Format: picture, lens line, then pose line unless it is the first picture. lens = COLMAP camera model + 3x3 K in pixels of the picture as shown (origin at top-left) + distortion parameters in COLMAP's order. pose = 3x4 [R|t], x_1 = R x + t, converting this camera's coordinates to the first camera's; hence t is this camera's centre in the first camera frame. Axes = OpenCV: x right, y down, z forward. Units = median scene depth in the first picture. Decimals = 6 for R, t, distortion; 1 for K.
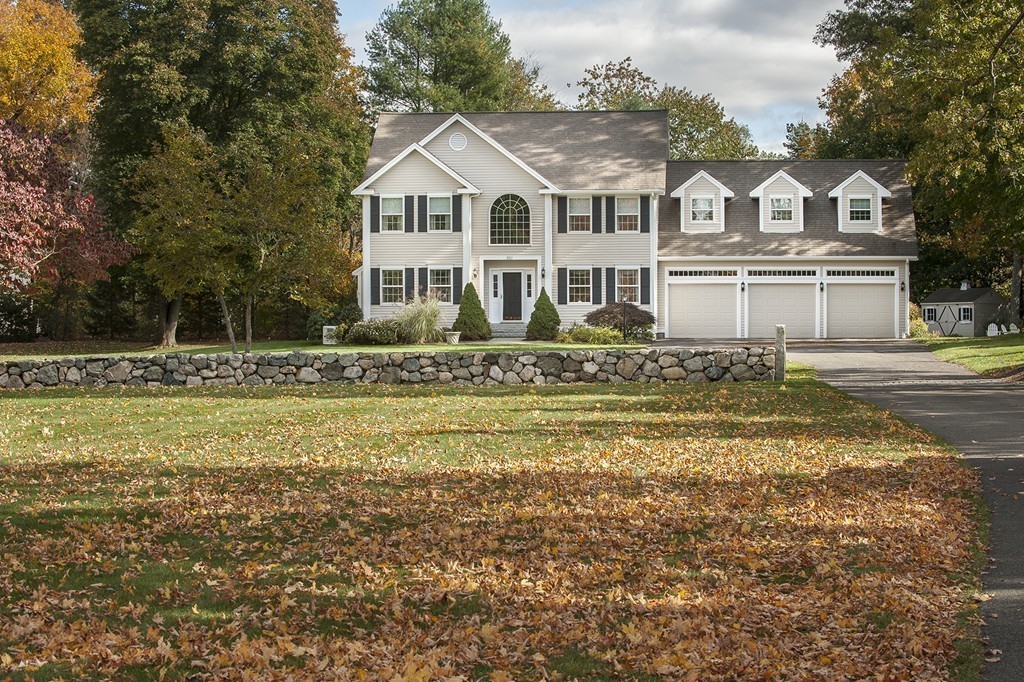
lens RADIAL K [[2134.2, 0, 512.0], [0, 2134.2, 341.0], [0, 0, 1]] dist [-0.388158, -0.204356]
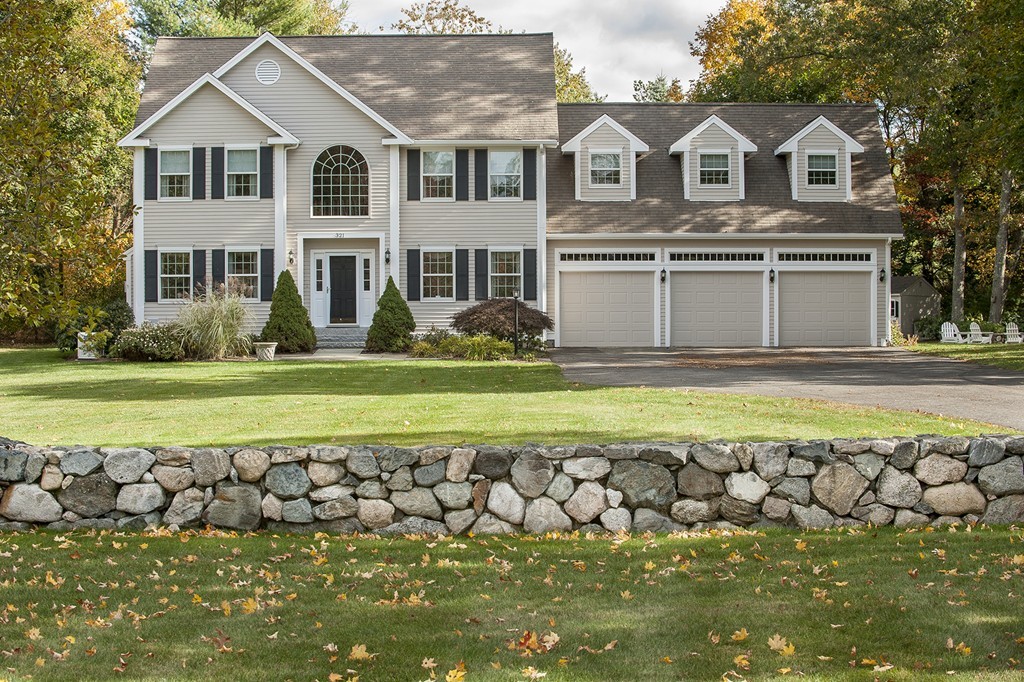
lens RADIAL K [[2134.2, 0, 512.0], [0, 2134.2, 341.0], [0, 0, 1]] dist [-0.388158, -0.204356]
pose [[0.993616, -0.003387, 0.112760, -0.024213], [0.002688, 0.999976, 0.006352, -0.008236], [-0.112779, -0.006008, 0.993602, 0.292255]]
